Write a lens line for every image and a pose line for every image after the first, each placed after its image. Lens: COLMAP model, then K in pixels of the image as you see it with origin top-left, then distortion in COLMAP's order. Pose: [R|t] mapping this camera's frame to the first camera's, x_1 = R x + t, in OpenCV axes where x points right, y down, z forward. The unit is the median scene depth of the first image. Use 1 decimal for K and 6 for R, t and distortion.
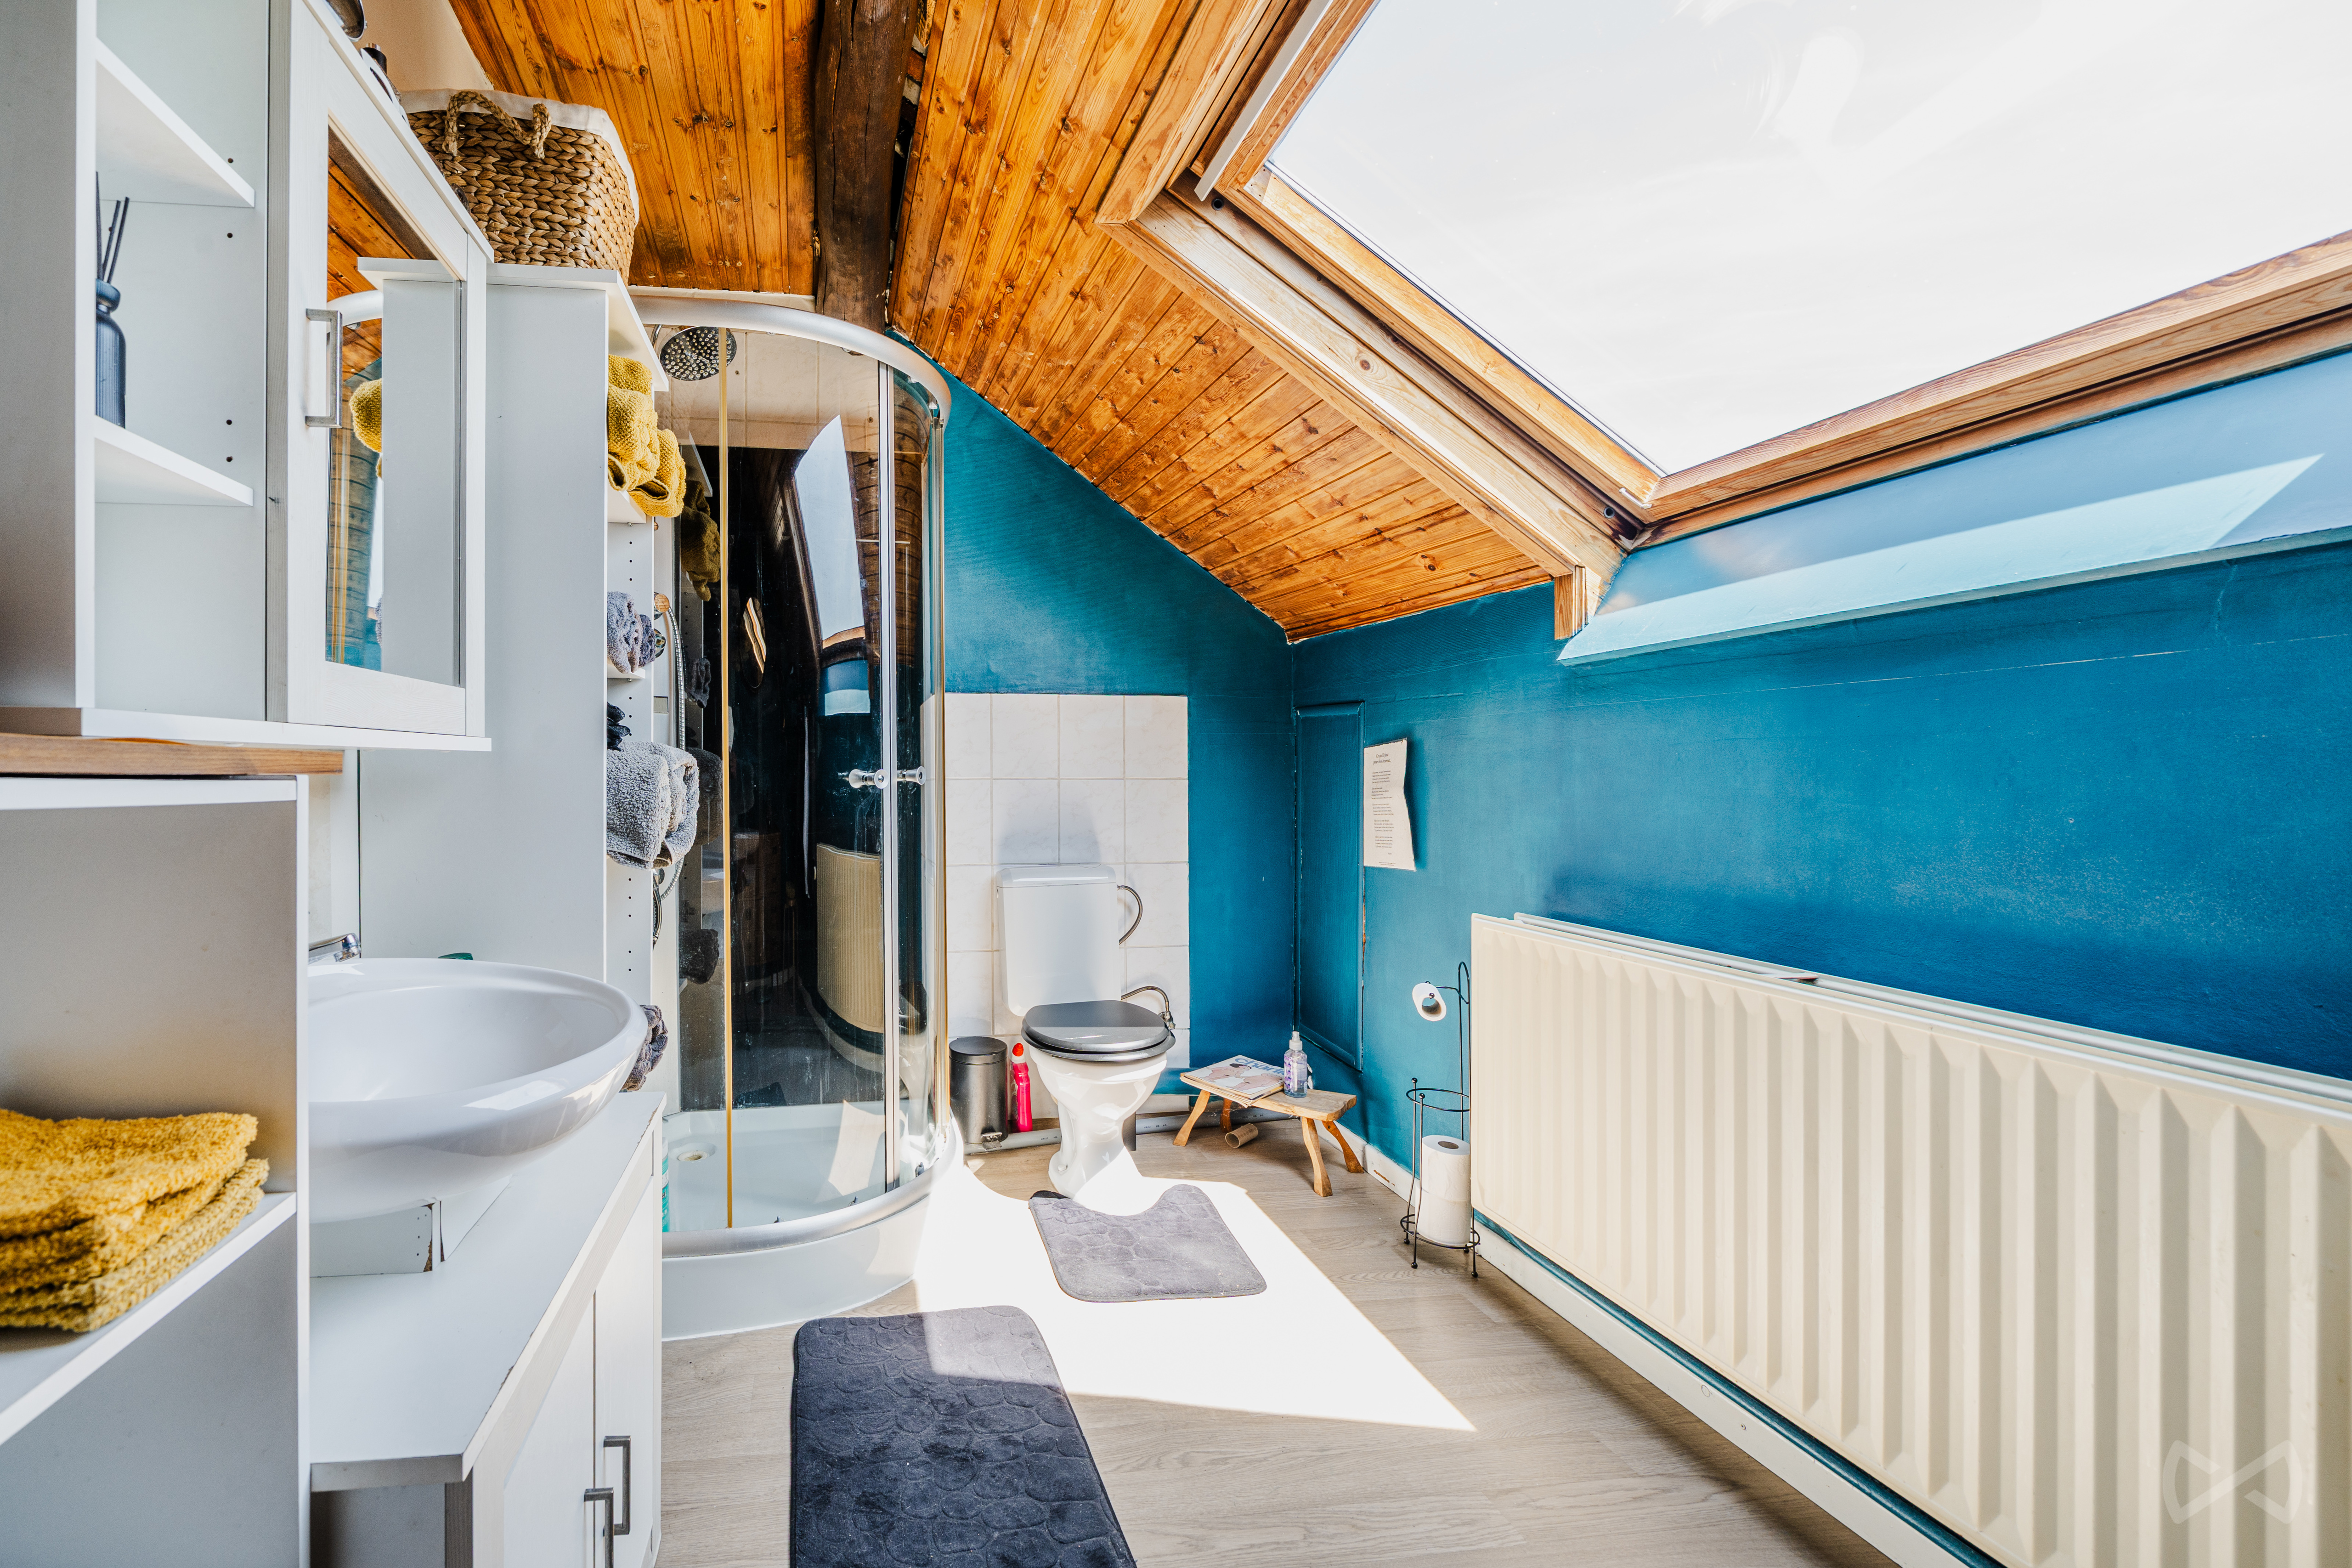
lens RADIAL K [[871.3, 0, 1175.2], [0, 871.3, 768.3], [0, 0, 1]] dist [-0.001009, -0.000178]
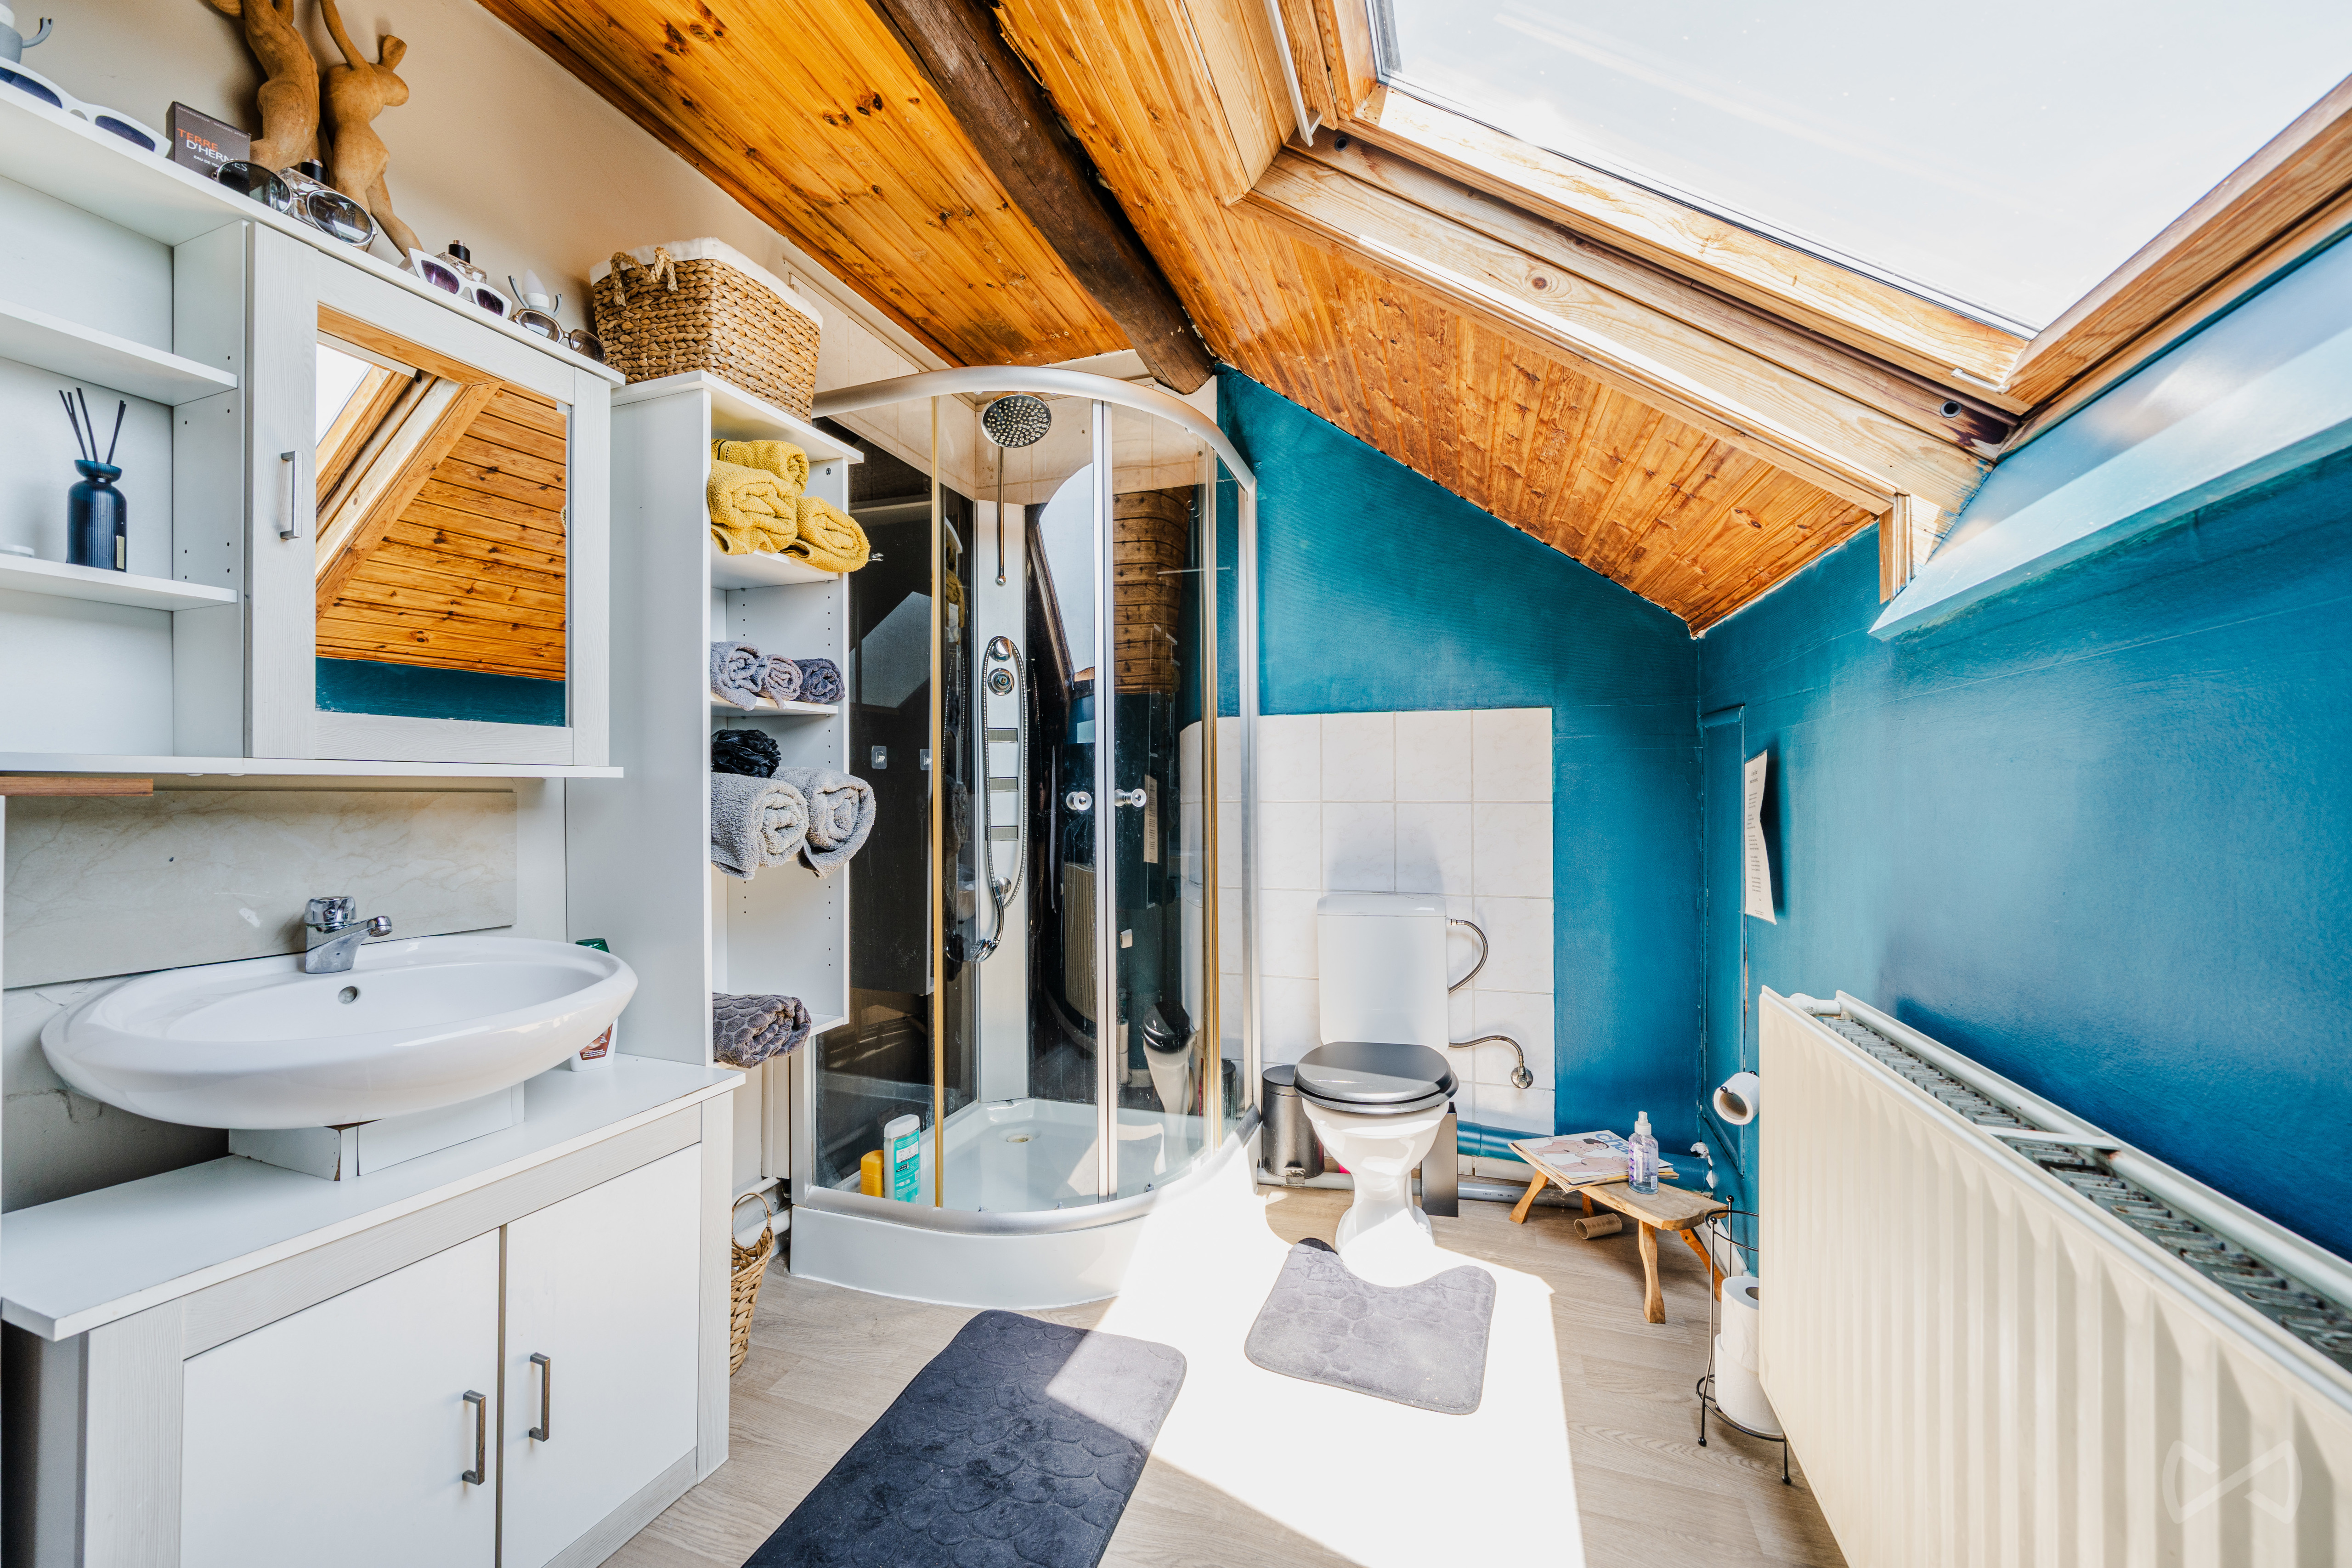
lens RADIAL K [[893.0, 0, 1176.0], [0, 893.0, 784.0], [0, 0, 1]] dist [0.000765, -0.004000]
pose [[0.895336, -0.005888, -0.445353, 0.213636], [0.002392, 0.999962, -0.008411, 0.000996], [0.445386, 0.006466, 0.895315, 0.093447]]
